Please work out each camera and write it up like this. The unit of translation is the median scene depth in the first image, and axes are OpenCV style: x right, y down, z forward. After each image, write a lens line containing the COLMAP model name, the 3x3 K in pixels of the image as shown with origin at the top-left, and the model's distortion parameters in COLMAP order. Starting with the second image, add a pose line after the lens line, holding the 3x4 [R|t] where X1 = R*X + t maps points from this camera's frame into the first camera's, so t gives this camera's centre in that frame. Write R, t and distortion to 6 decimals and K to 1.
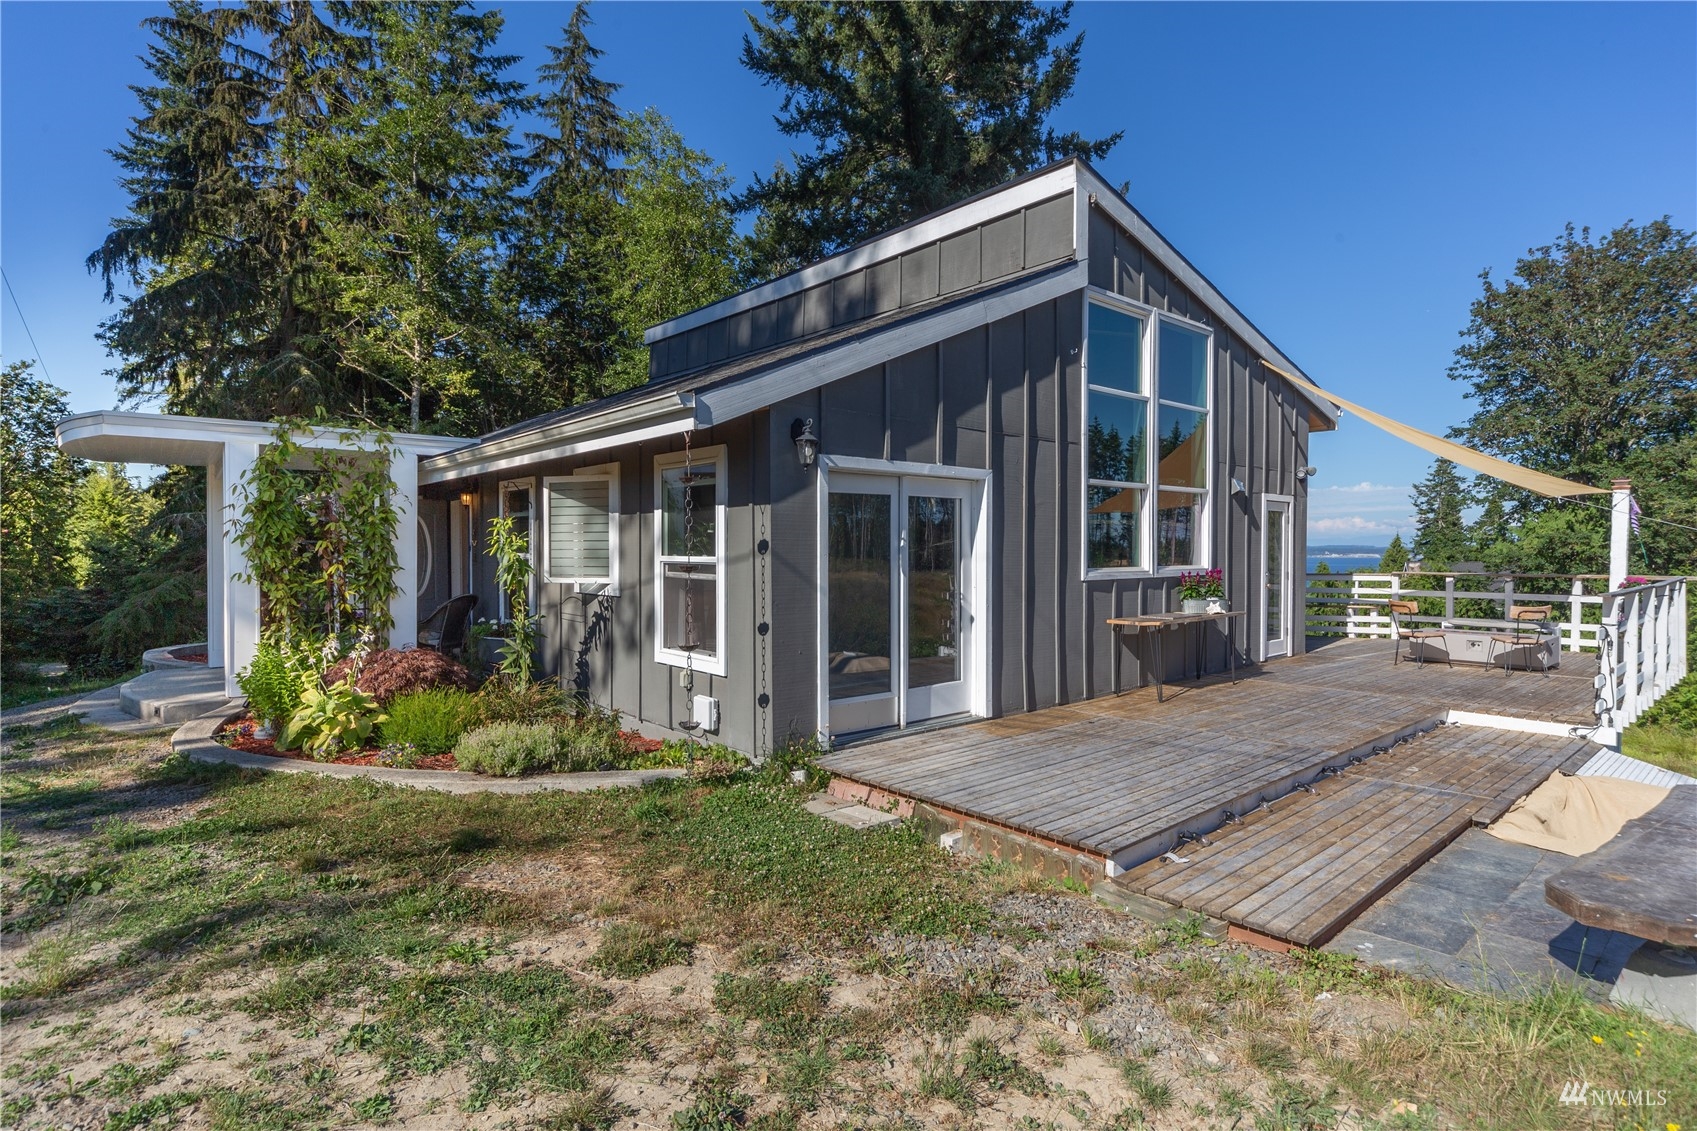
lens RADIAL K [[864.9, 0, 866.7], [0, 864.9, 560.9], [0, 0, 1]] dist [0.002058, -0.003214]
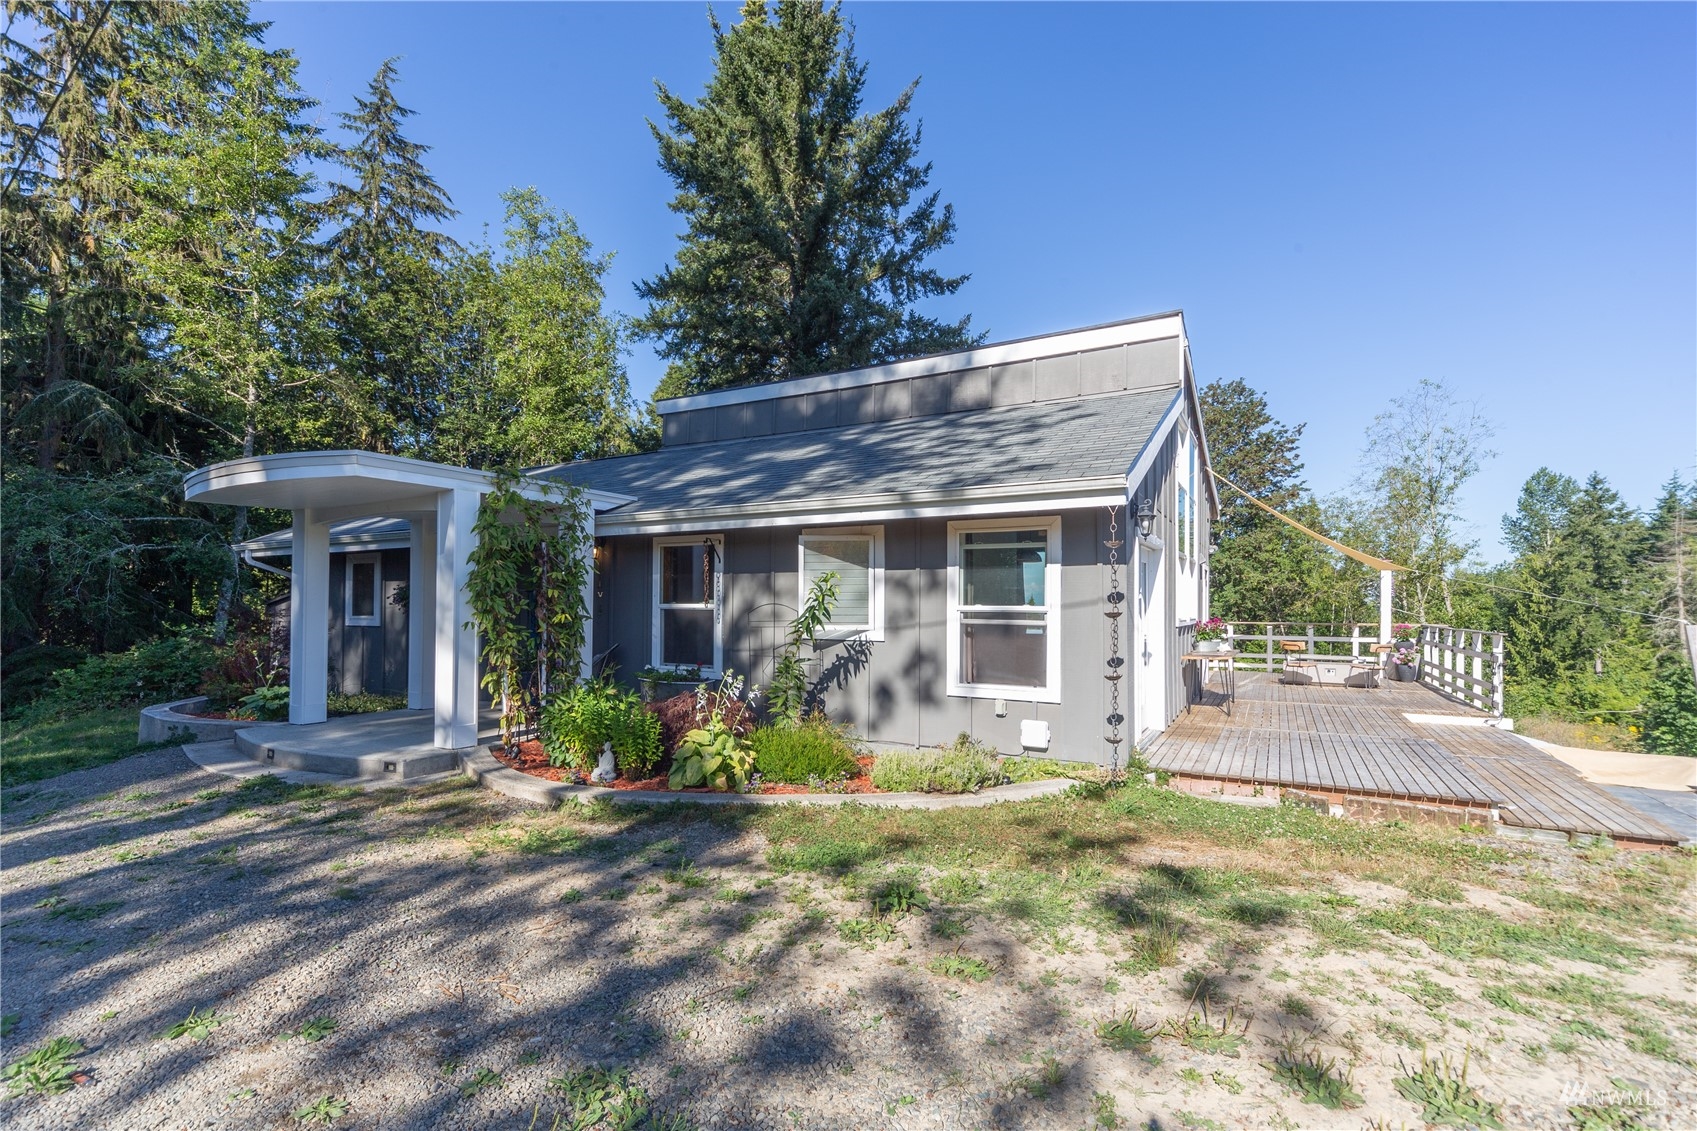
lens RADIAL K [[762.3, 0, 809.2], [0, 762.3, 604.0], [0, 0, 1]] dist [0.007028, -0.001013]
pose [[0.952458, 0.007012, 0.304590, -0.170834], [-0.001897, 0.999852, -0.017087, 0.002289], [-0.304665, 0.015696, 0.952330, 0.013216]]
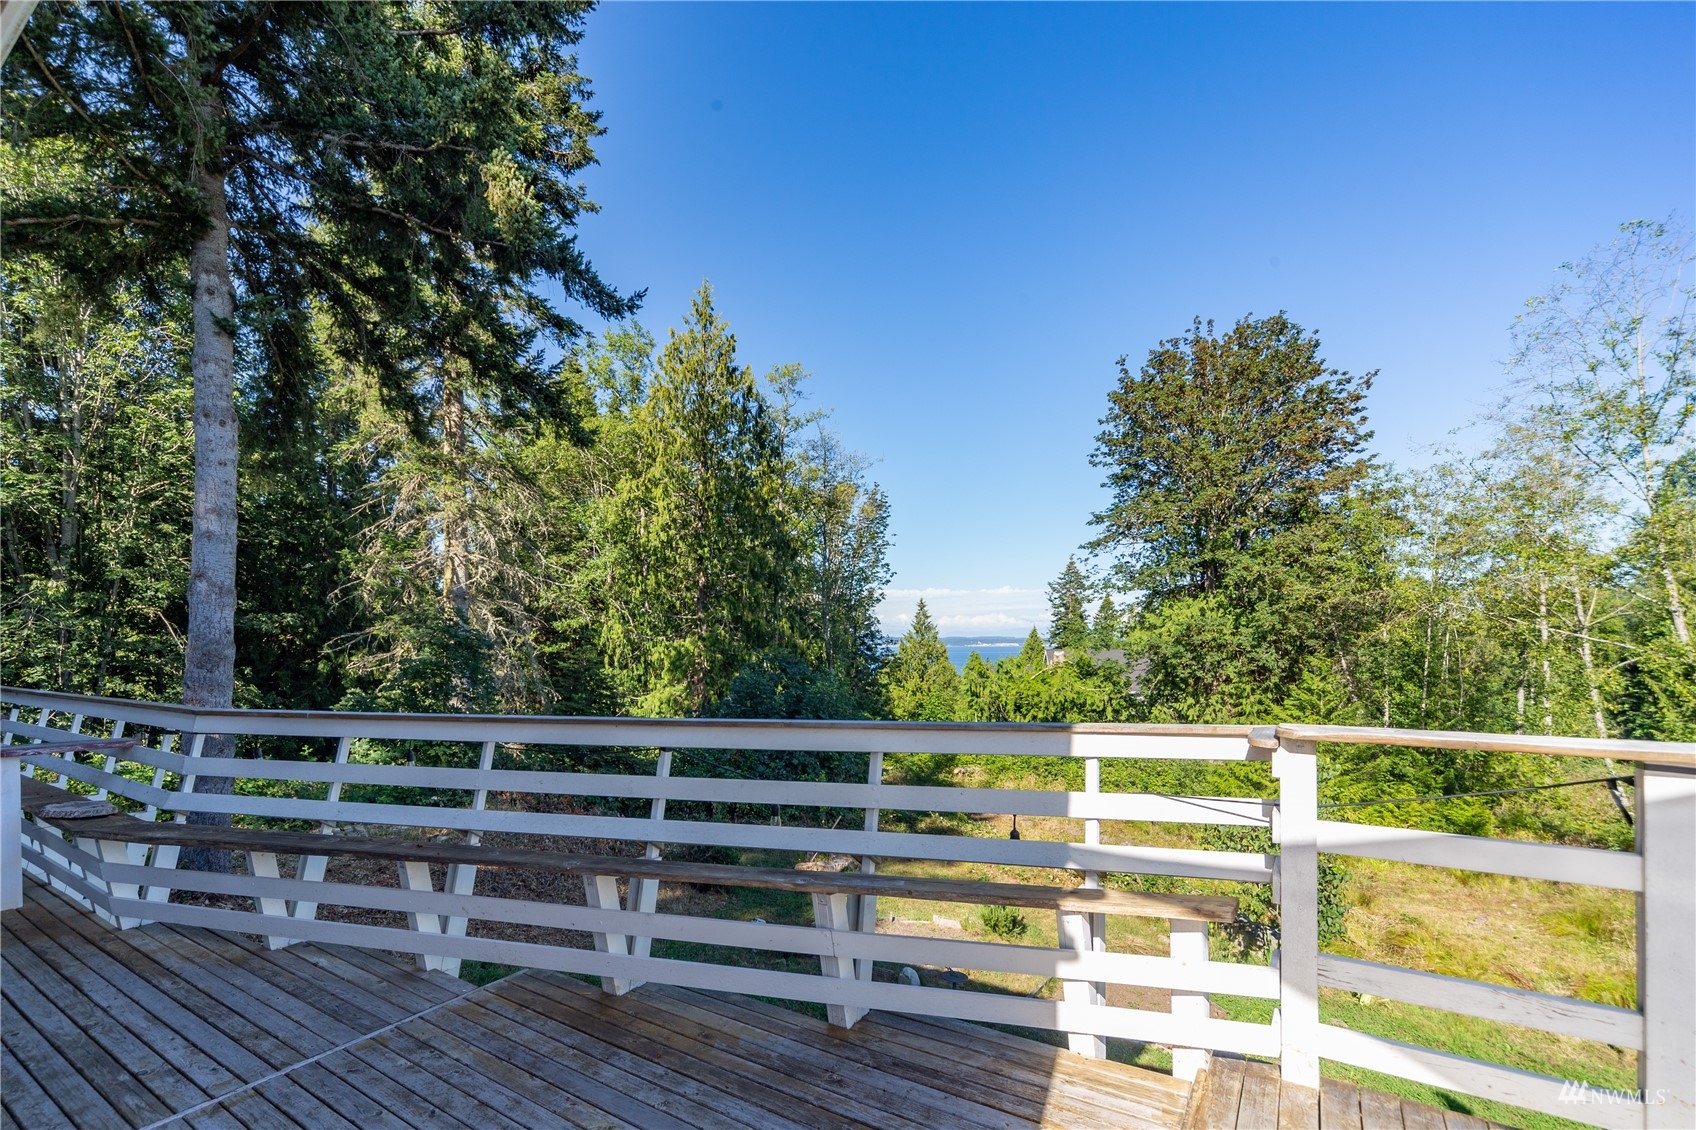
lens RADIAL K [[705.9, 0, 784.8], [0, 705.9, 656.8], [0, 0, 1]] dist [0.000047, -0.000213]
pose [[0.976090, -0.010610, 0.217109, 0.194569], [0.009213, 0.999930, 0.007446, -0.001354], [-0.217173, -0.005268, 0.976119, 0.361915]]
